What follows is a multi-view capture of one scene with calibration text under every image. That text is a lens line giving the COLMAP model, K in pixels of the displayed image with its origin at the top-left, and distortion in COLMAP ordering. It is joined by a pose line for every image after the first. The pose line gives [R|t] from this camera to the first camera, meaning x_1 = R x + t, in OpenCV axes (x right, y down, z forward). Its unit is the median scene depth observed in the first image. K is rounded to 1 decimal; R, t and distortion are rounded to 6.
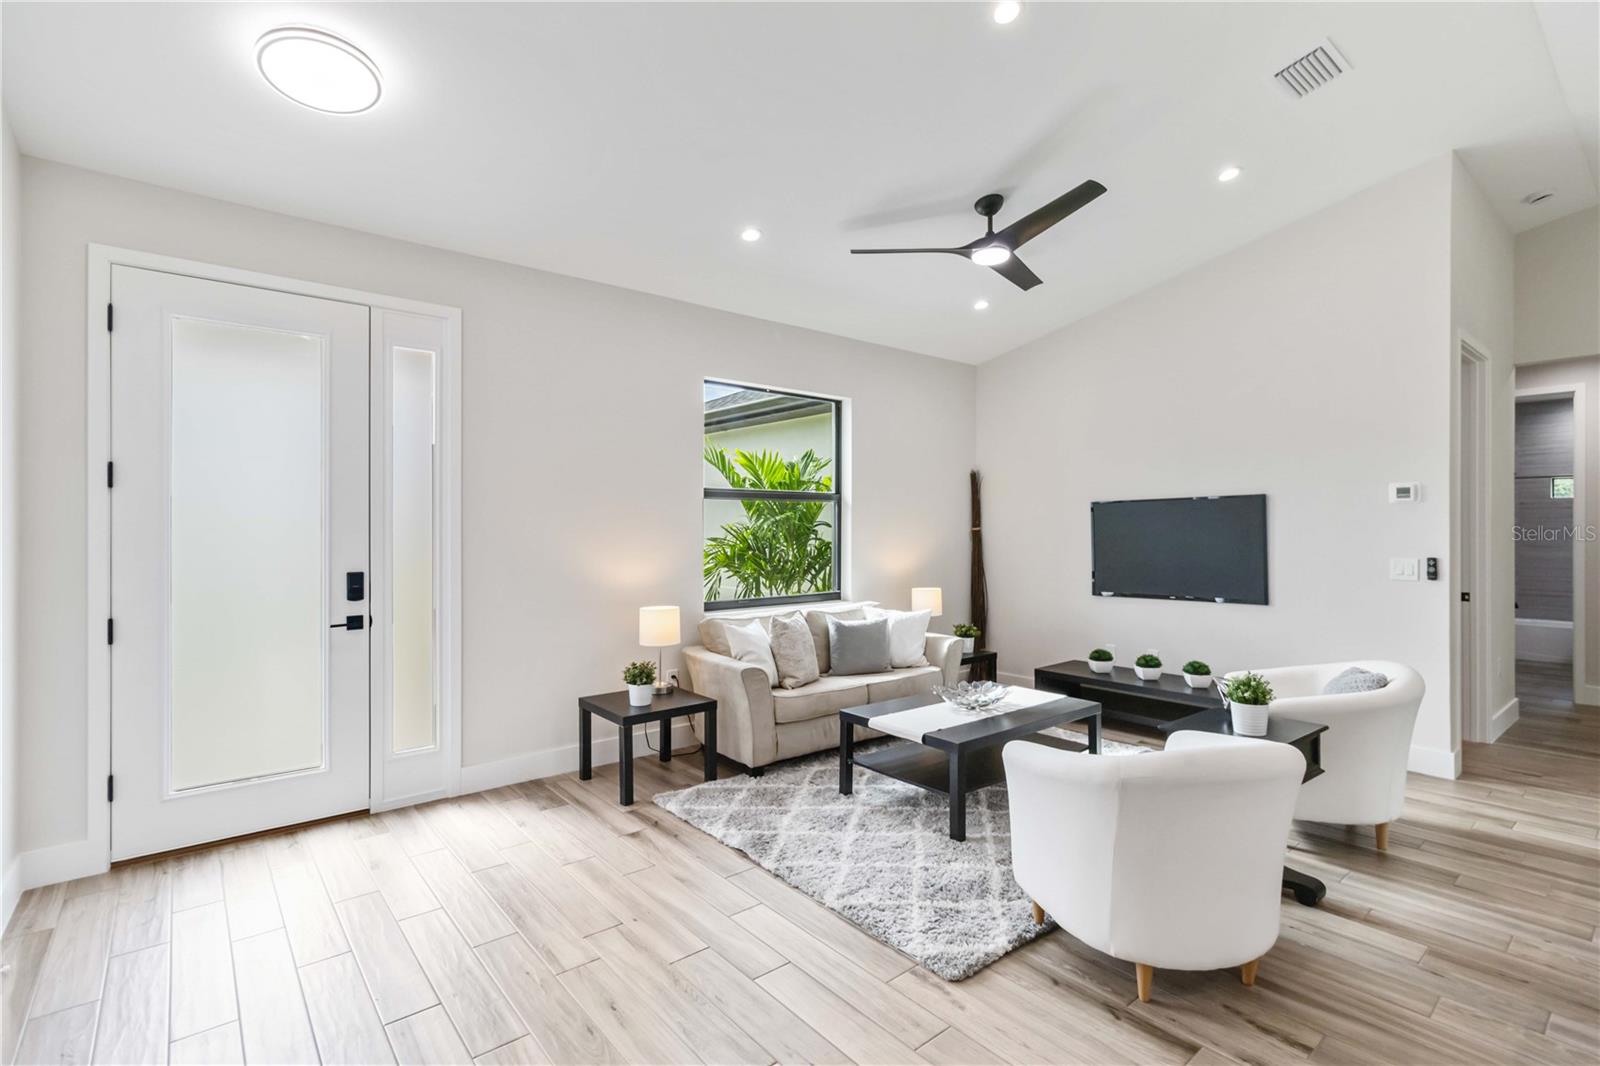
lens RADIAL K [[749.4, 0, 820.1], [0, 749.4, 528.6], [0, 0, 1]] dist [0.003853, 0.000504]
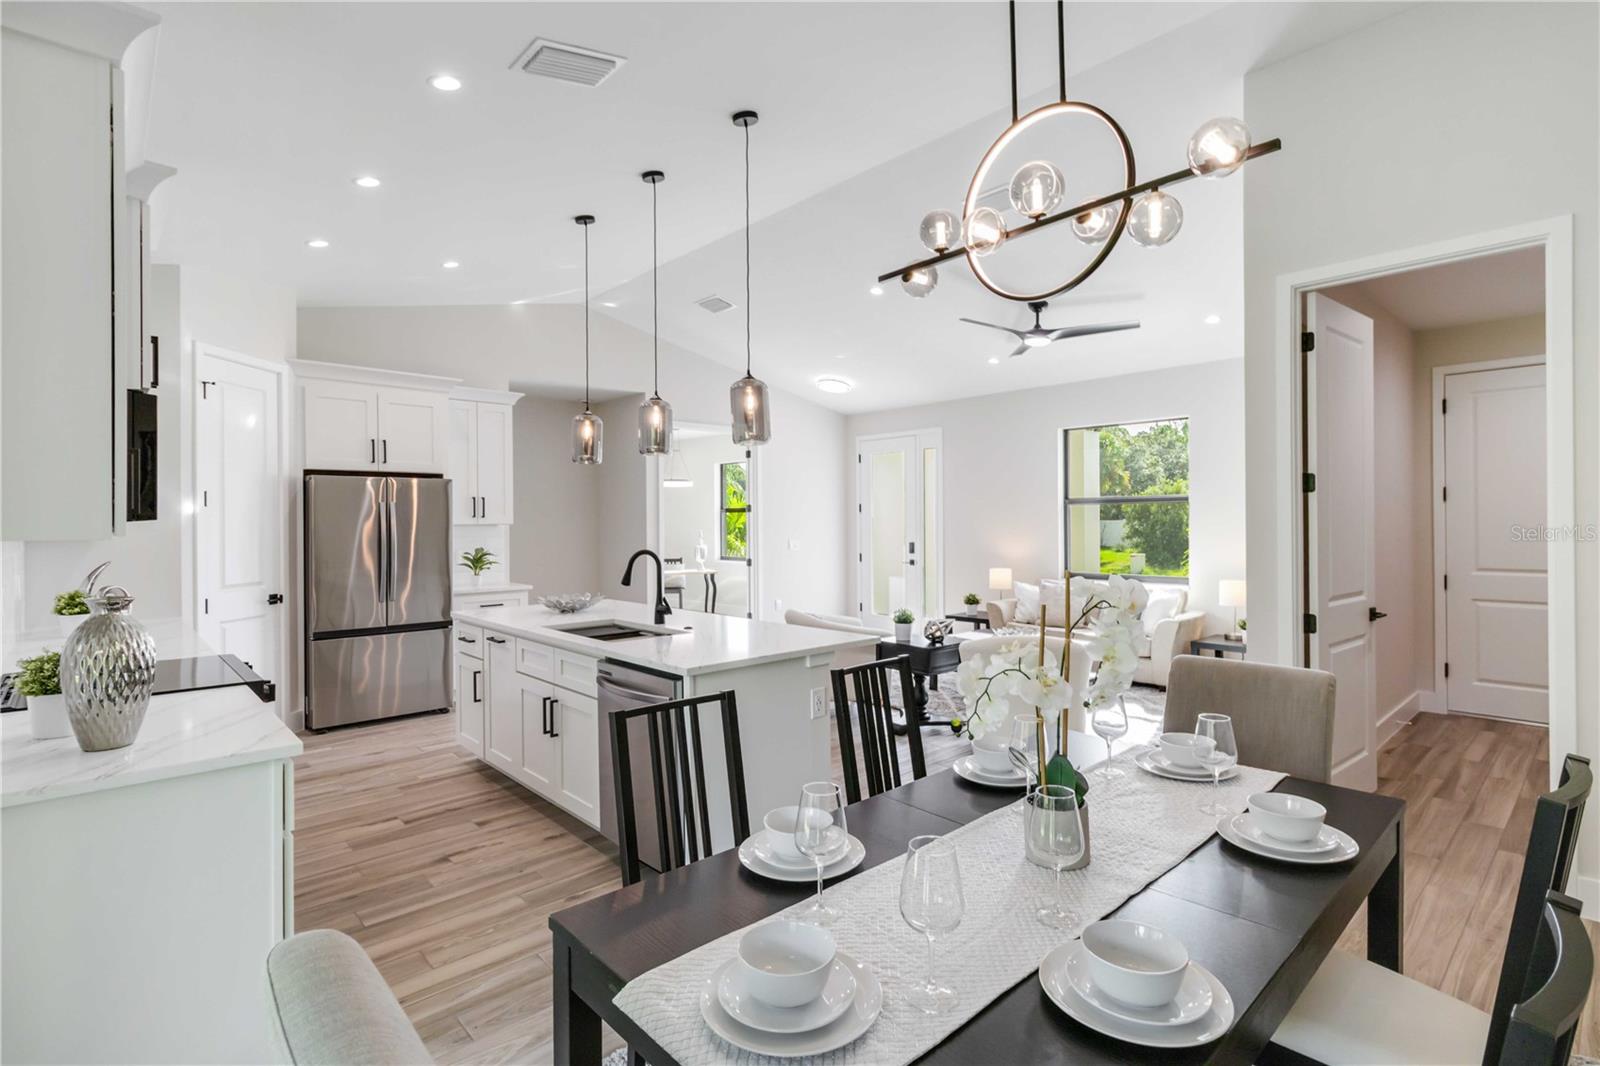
lens RADIAL K [[768.1, 0, 821.3], [0, 768.1, 520.5], [0, 0, 1]] dist [0.001316, 0.000104]
pose [[0.055538, -0.001844, -0.998455, 1.688381], [0.005081, 0.999986, -0.001564, -0.010859], [0.998444, -0.004986, 0.055547, 0.486948]]
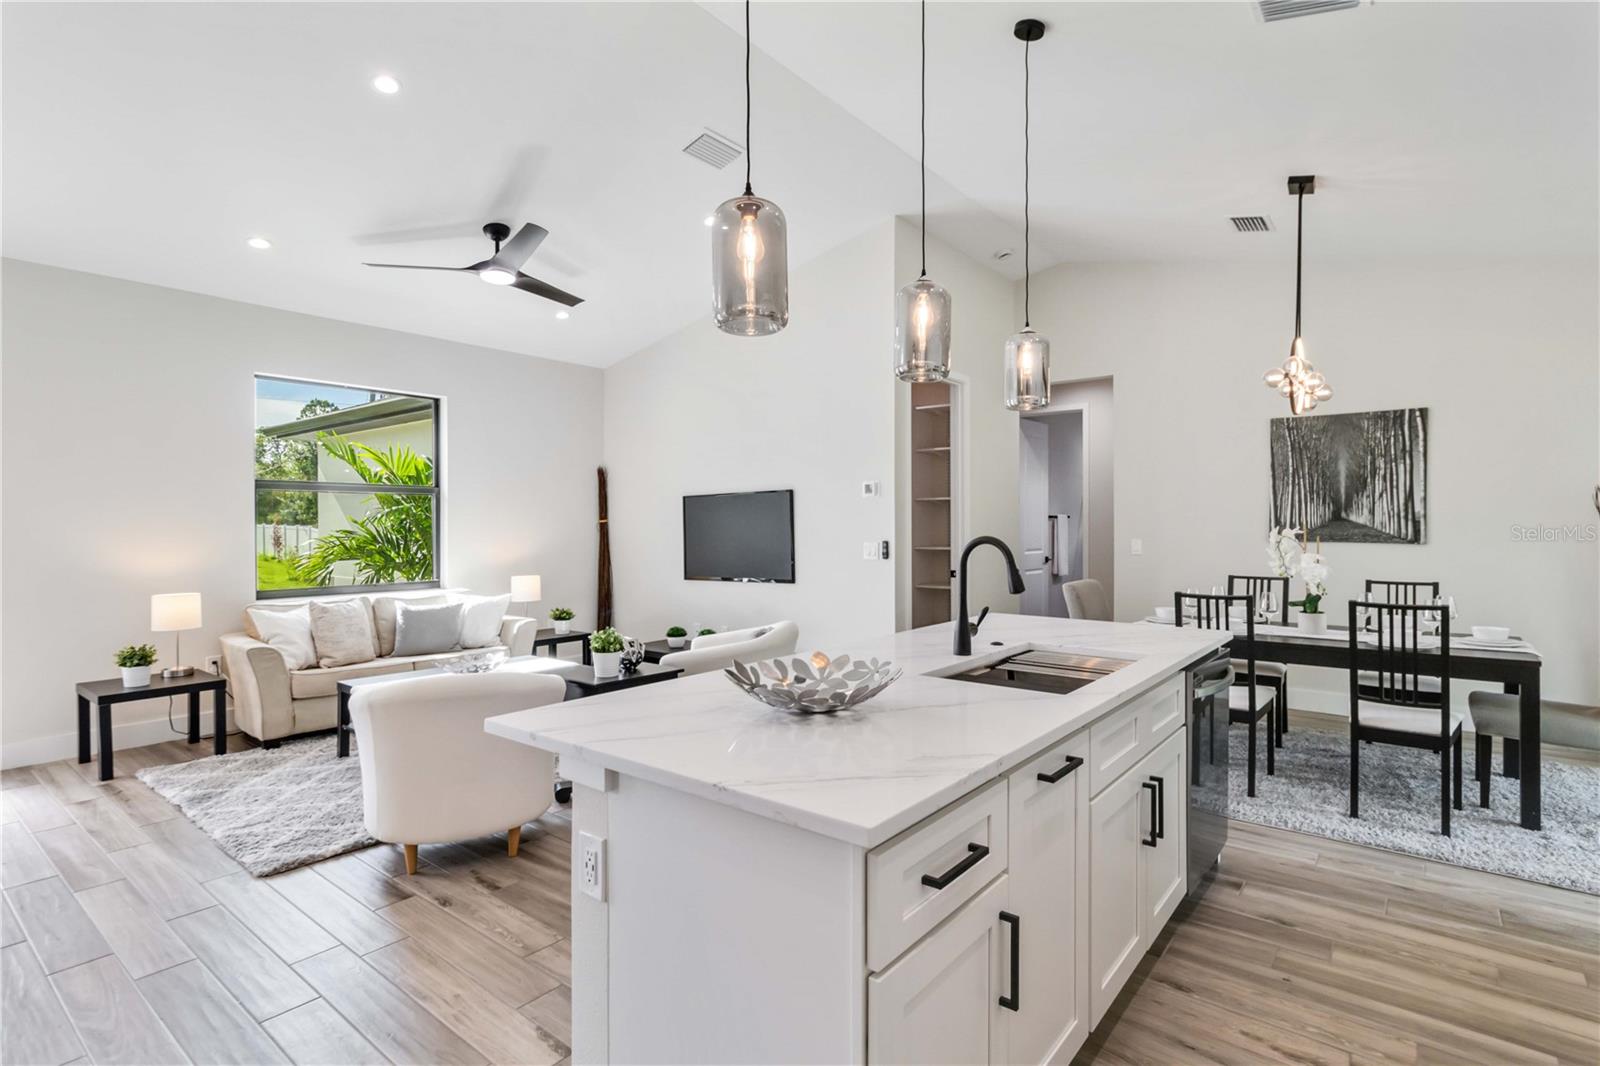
lens RADIAL K [[778.6, 0, 821.9], [0, 778.6, 534.2], [0, 0, 1]] dist [0.005332, 0.001274]
pose [[0.979108, -0.004608, 0.203291, 0.460812], [0.003063, 0.999964, 0.007915, 0.017145], [-0.203320, -0.007127, 0.979086, -0.250387]]
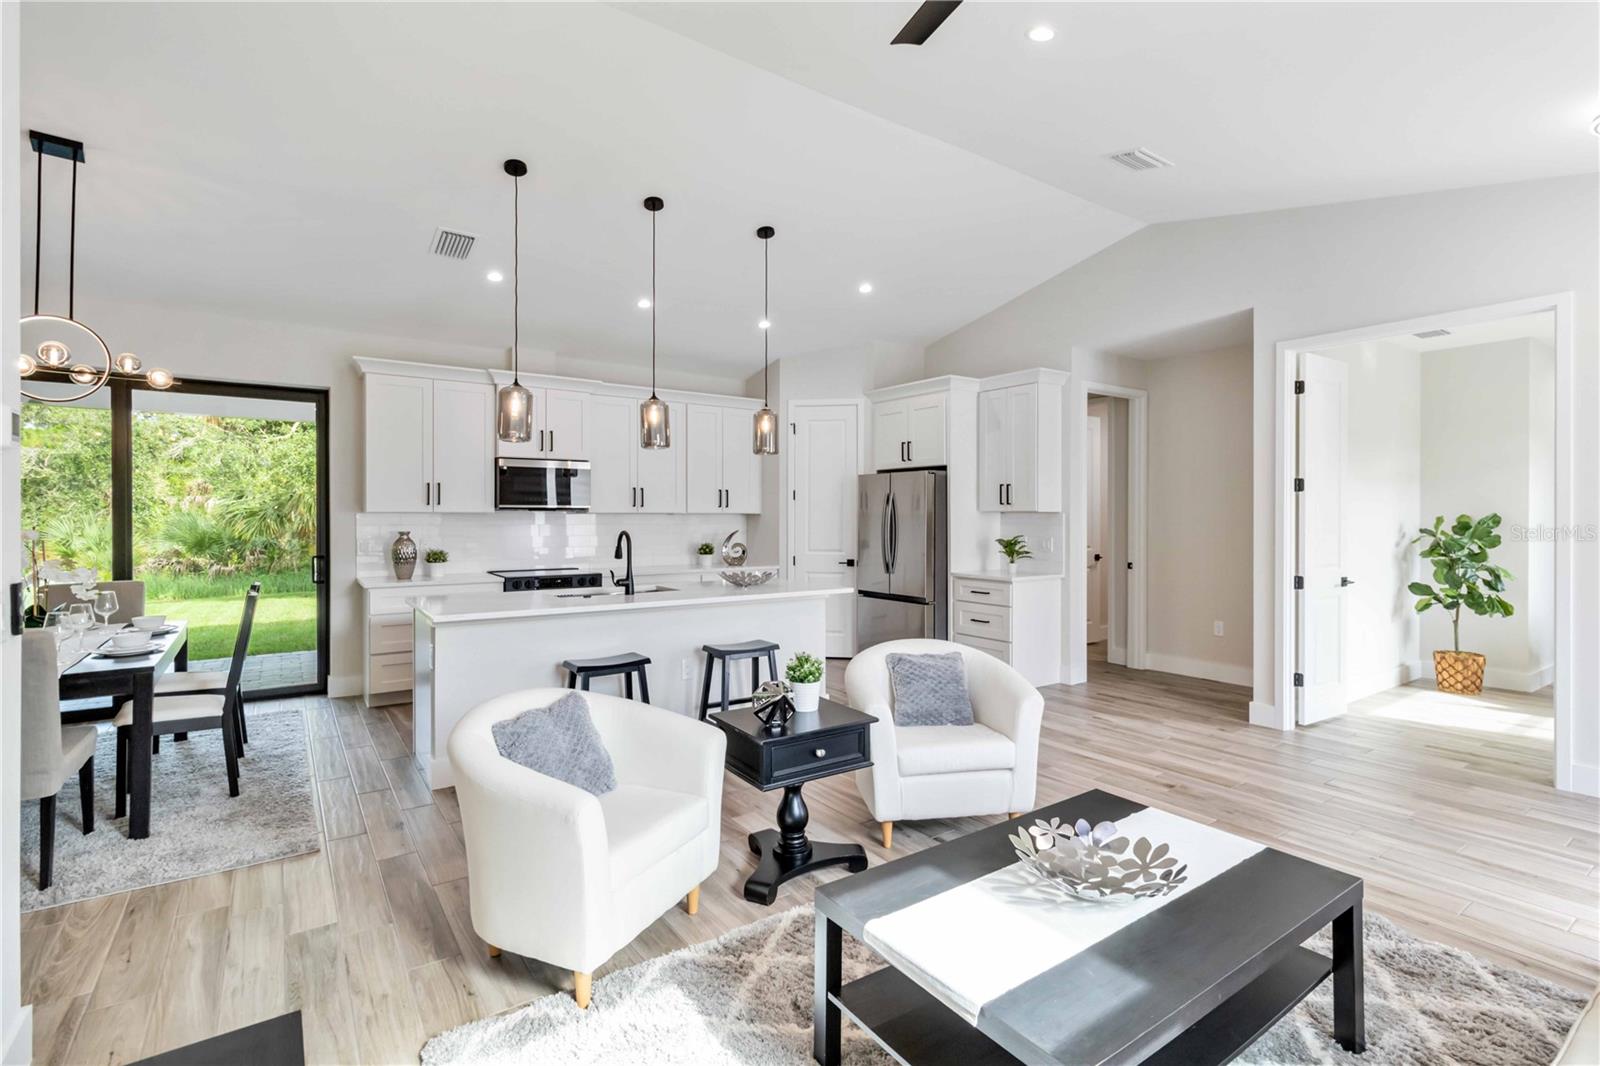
lens RADIAL K [[749.3, 0, 815.6], [0, 749.3, 525.1], [0, 0, 1]] dist [0.000614, 0.000126]
pose [[-0.996789, -0.002572, 0.080035, 0.331159], [-0.001450, 0.999900, 0.014072, -0.002002], [-0.080063, 0.013910, -0.996693, 1.427485]]
